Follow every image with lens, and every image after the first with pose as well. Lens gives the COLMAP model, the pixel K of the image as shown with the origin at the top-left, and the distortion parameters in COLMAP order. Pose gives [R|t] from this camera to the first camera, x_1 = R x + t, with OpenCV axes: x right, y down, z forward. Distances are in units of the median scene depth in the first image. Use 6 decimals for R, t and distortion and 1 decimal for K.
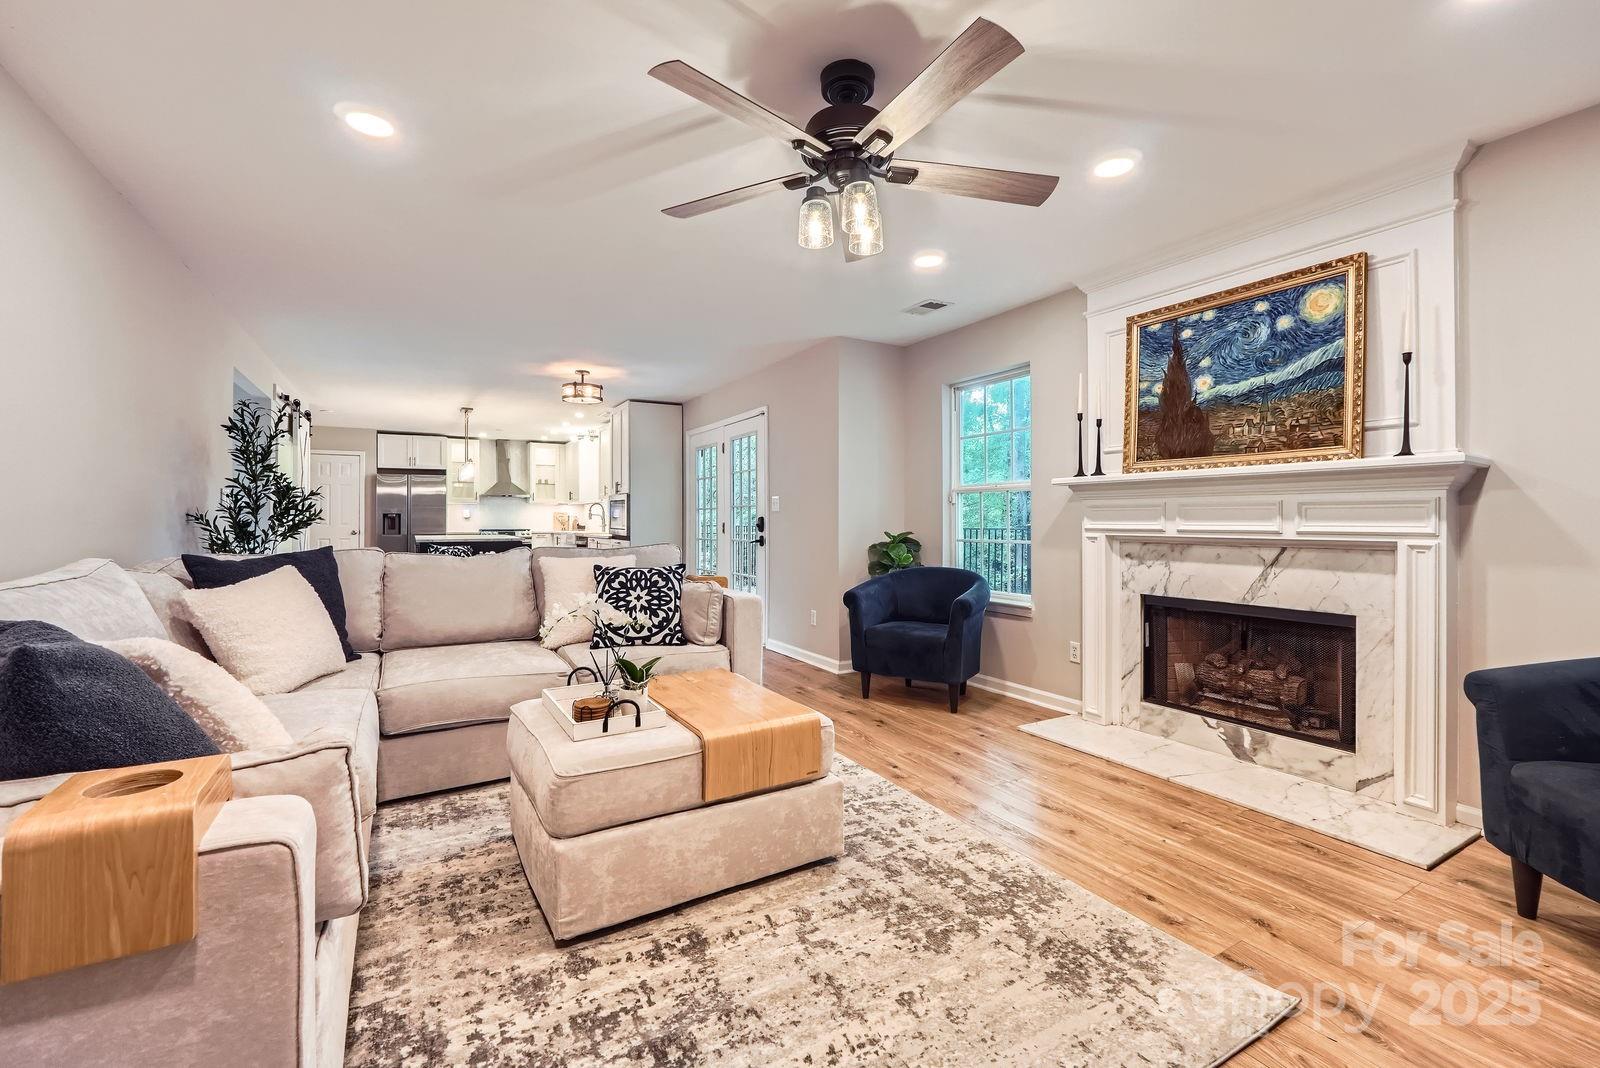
lens RADIAL K [[679.0, 0, 800.8], [0, 679.0, 518.9], [0, 0, 1]] dist [-0.019082, 0.008183]
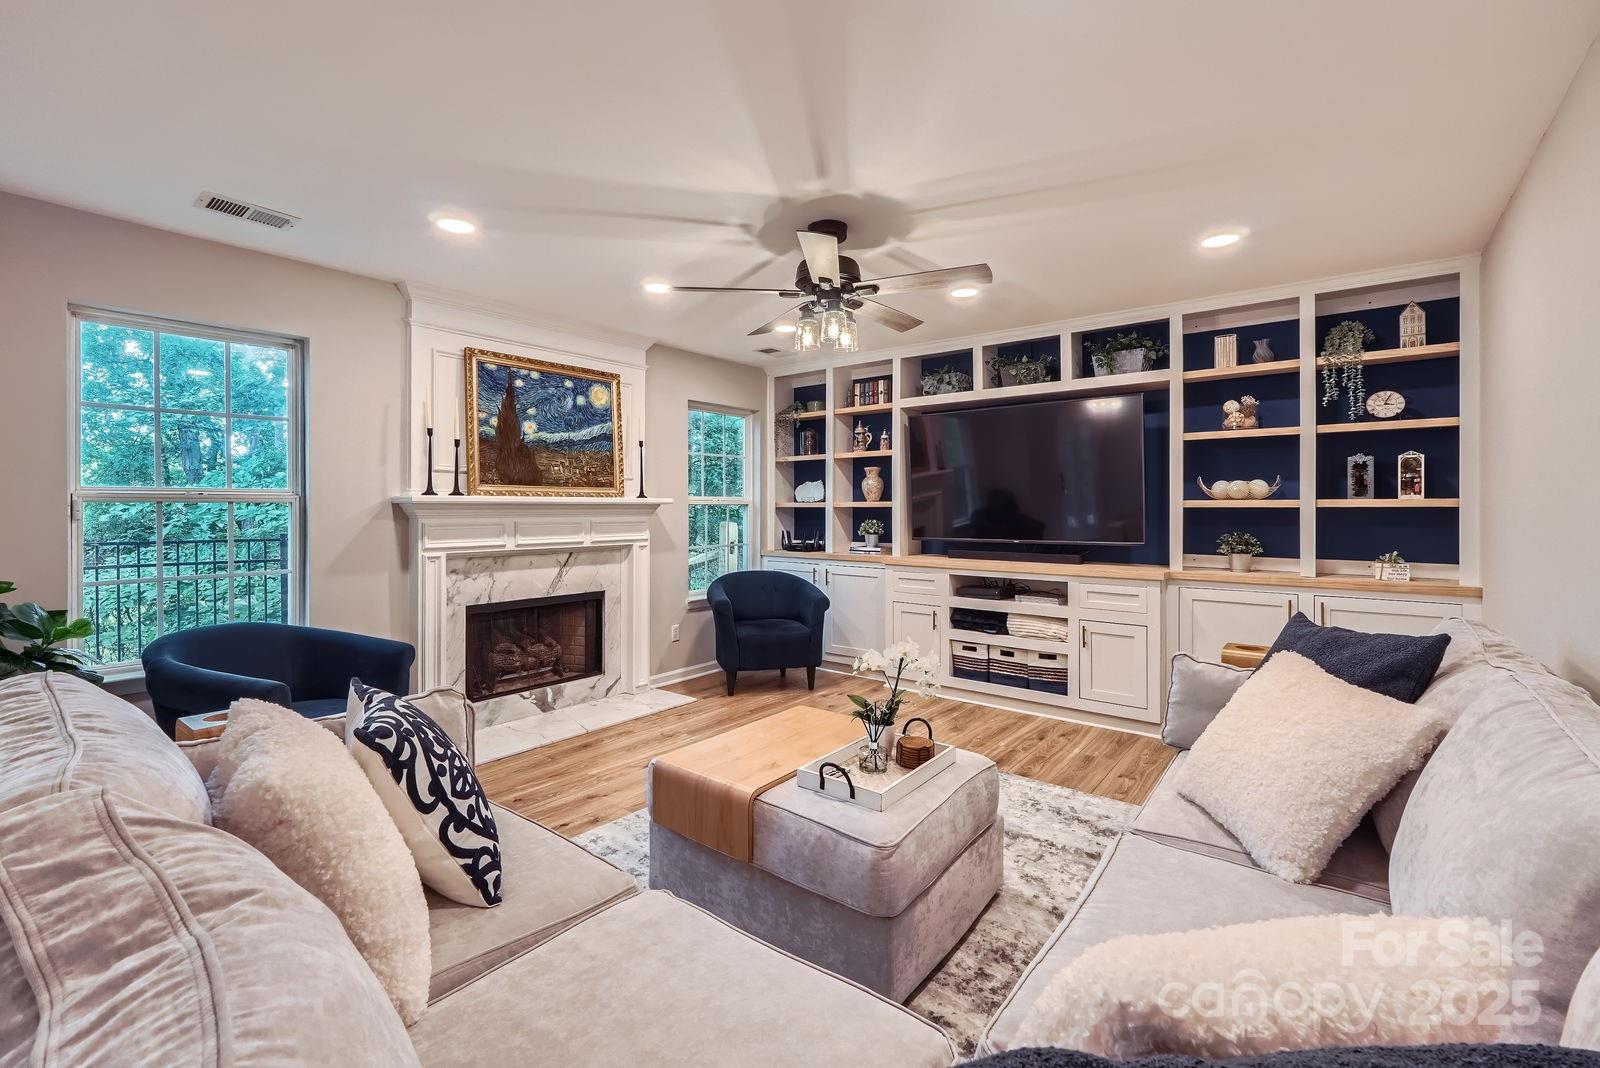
lens RADIAL K [[679.0, 0, 800.8], [0, 679.0, 518.9], [0, 0, 1]] dist [-0.019082, 0.008183]
pose [[-0.359792, -0.016171, 0.932892, -0.783481], [-0.001353, 0.999858, 0.016810, -0.052725], [-0.933032, 0.004786, -0.359763, 1.004230]]
